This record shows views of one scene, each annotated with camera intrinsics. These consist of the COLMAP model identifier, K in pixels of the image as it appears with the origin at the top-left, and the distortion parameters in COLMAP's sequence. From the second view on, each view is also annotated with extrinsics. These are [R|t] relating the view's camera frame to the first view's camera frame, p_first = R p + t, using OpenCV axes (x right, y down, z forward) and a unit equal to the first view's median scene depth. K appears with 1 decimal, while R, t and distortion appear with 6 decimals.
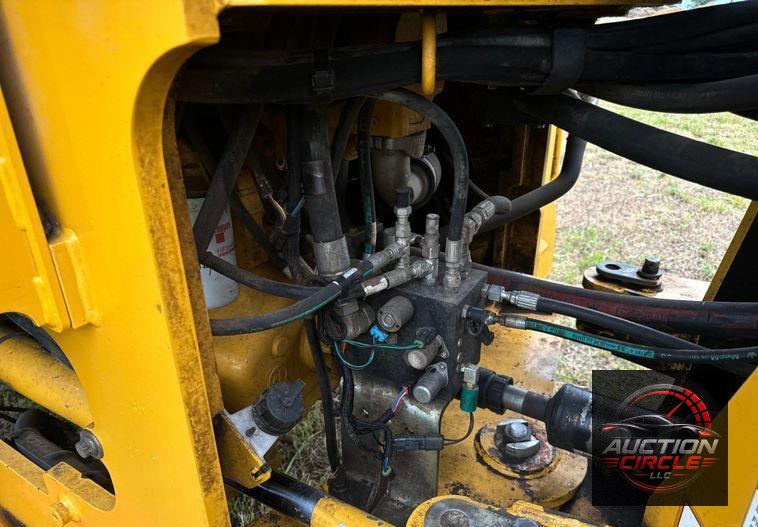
lens RADIAL K [[516.7, 0, 379.1], [0, 516.7, 278.7], [0, 0, 1]] dist [0.100479, -0.127008]
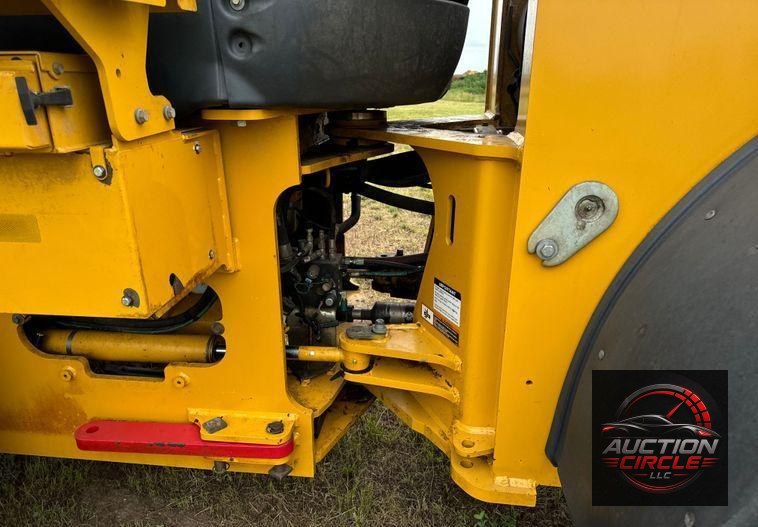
lens RADIAL K [[516.7, 0, 379.1], [0, 516.7, 278.7], [0, 0, 1]] dist [0.100479, -0.127008]
pose [[0.894532, -0.125674, 0.428973, -0.720504], [0.167329, 0.984035, -0.060640, 0.290860], [-0.414503, 0.126024, 0.901280, -1.287780]]
